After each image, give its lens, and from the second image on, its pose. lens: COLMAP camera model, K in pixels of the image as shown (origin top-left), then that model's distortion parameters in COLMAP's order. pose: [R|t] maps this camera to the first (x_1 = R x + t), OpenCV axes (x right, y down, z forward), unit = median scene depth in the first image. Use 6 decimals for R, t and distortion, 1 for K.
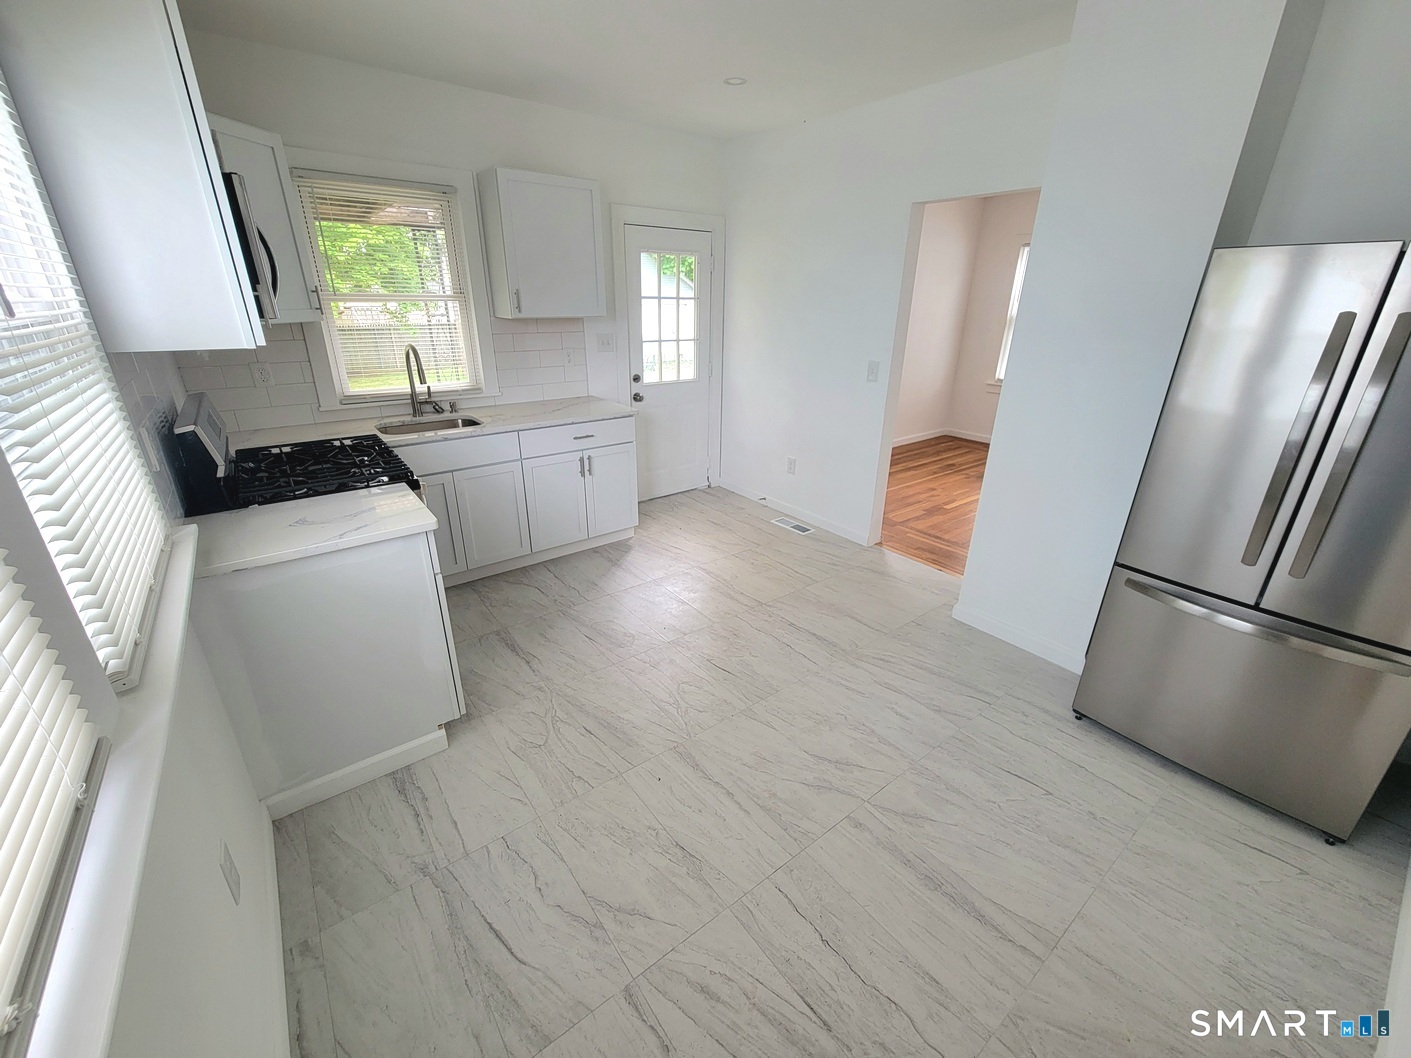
lens RADIAL K [[576.1, 0, 710.6], [0, 576.1, 525.5], [0, 0, 1]] dist [0.002426, -0.000289]
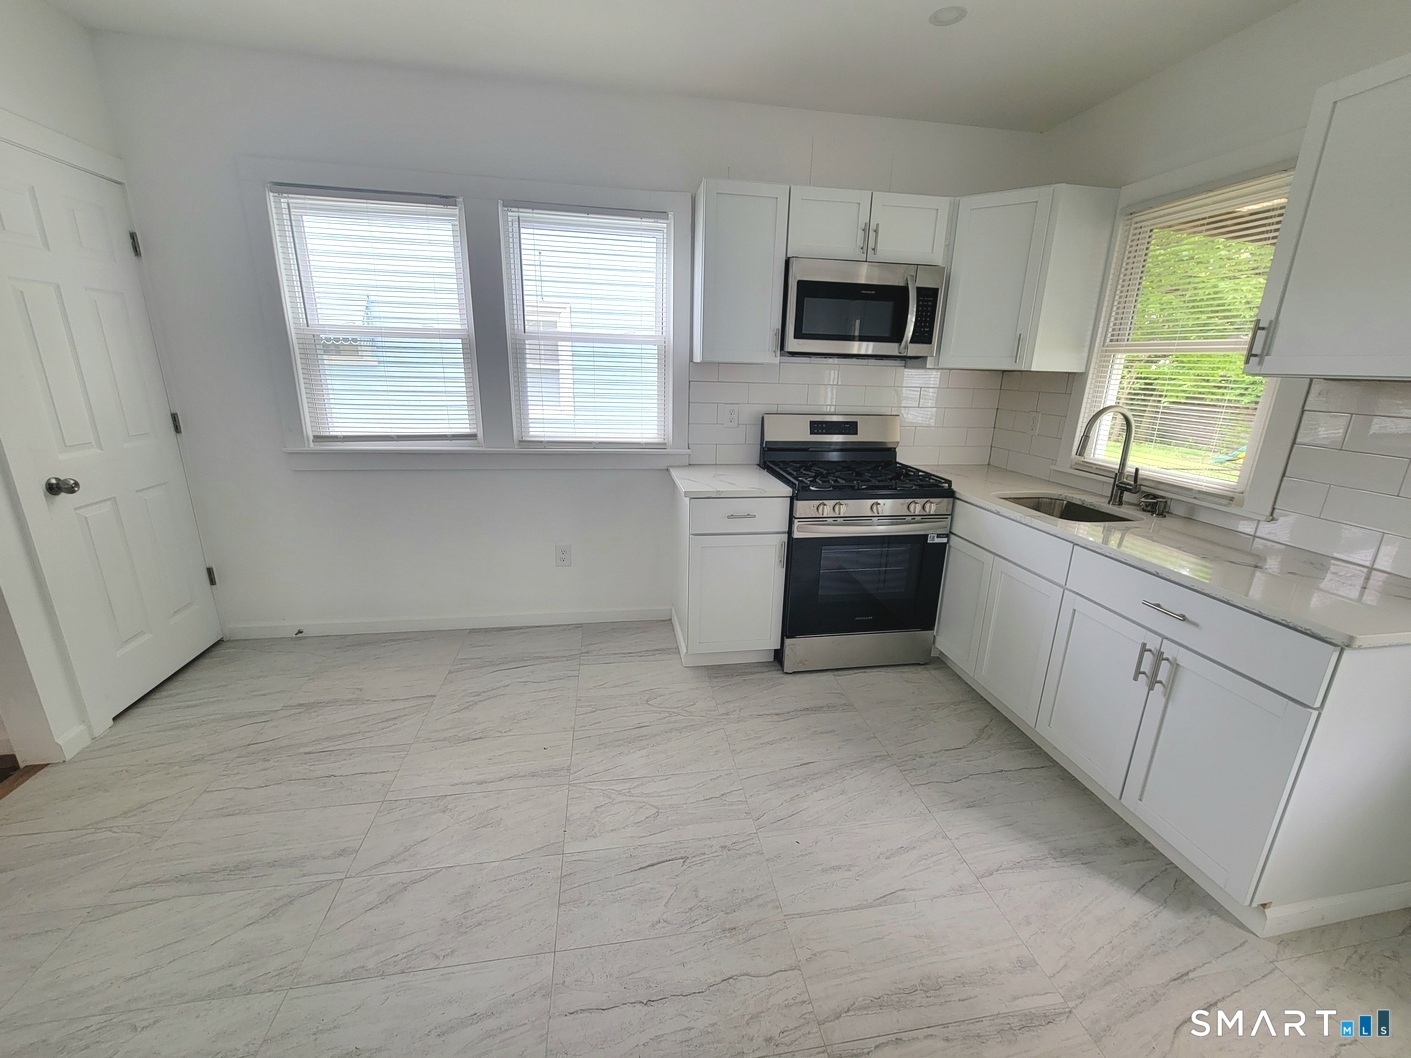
lens RADIAL K [[576.1, 0, 710.6], [0, 576.1, 525.5], [0, 0, 1]] dist [0.002426, -0.000289]
pose [[-0.465996, 0.217159, -0.857723, 0.576819], [-0.361709, 0.837949, 0.408667, -0.445096], [0.807474, 0.500683, -0.311933, 1.315613]]
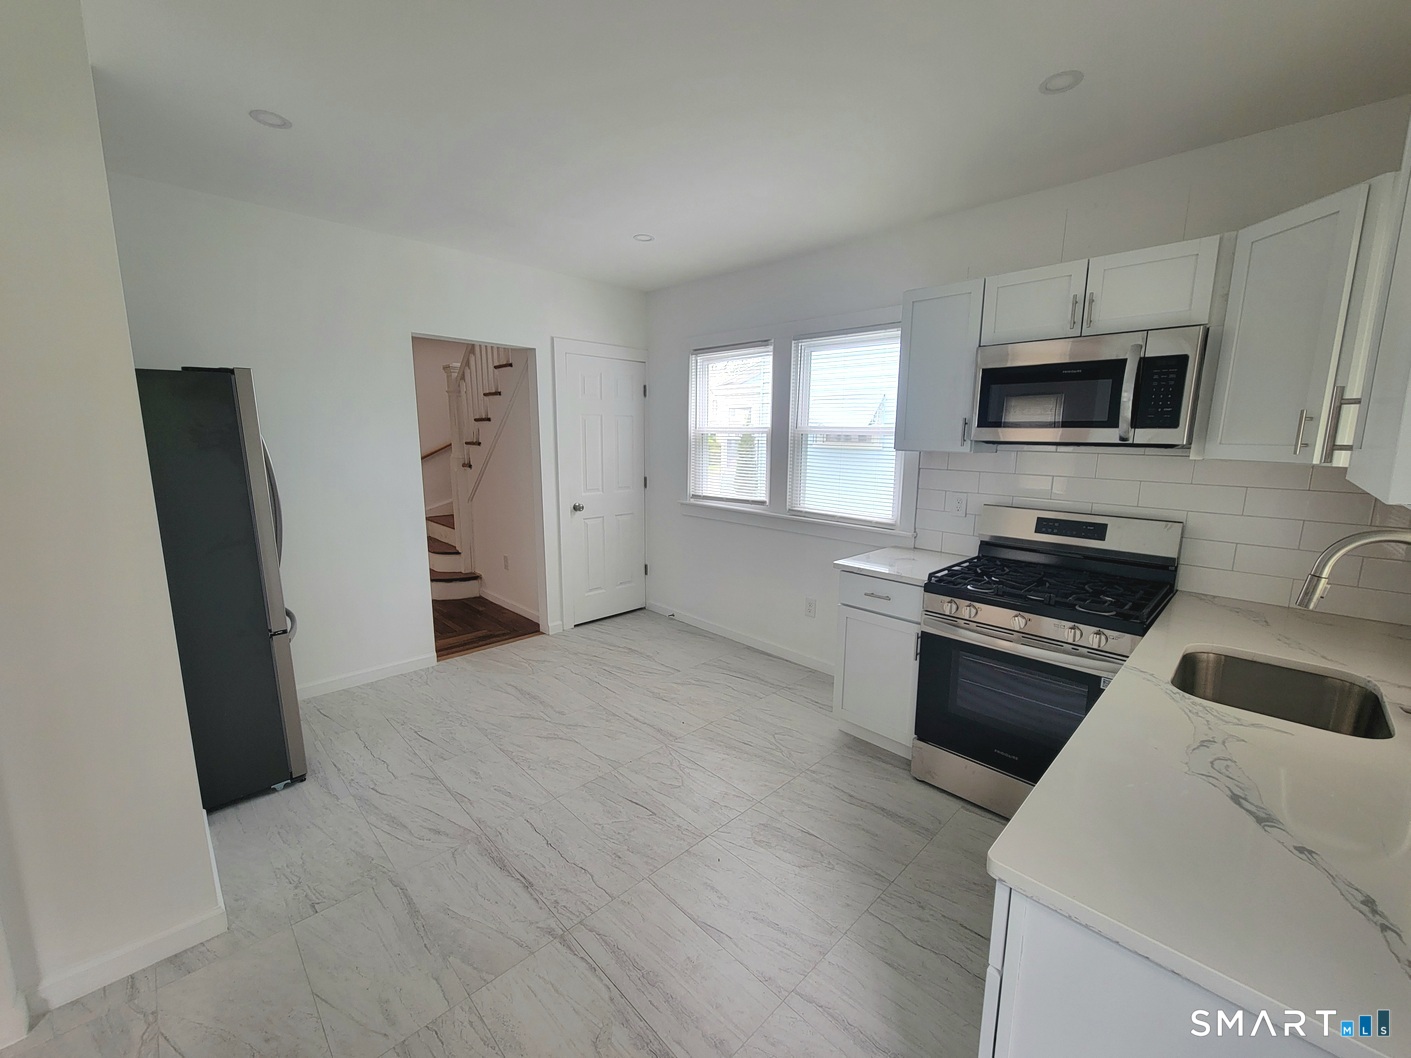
lens RADIAL K [[576.1, 0, 710.6], [0, 576.1, 525.5], [0, 0, 1]] dist [0.002426, -0.000289]
pose [[-0.992436, -0.004734, -0.122674, 0.025449], [-0.067368, 0.856361, 0.511964, -0.735867], [0.102630, 0.516355, -0.850203, 1.923822]]
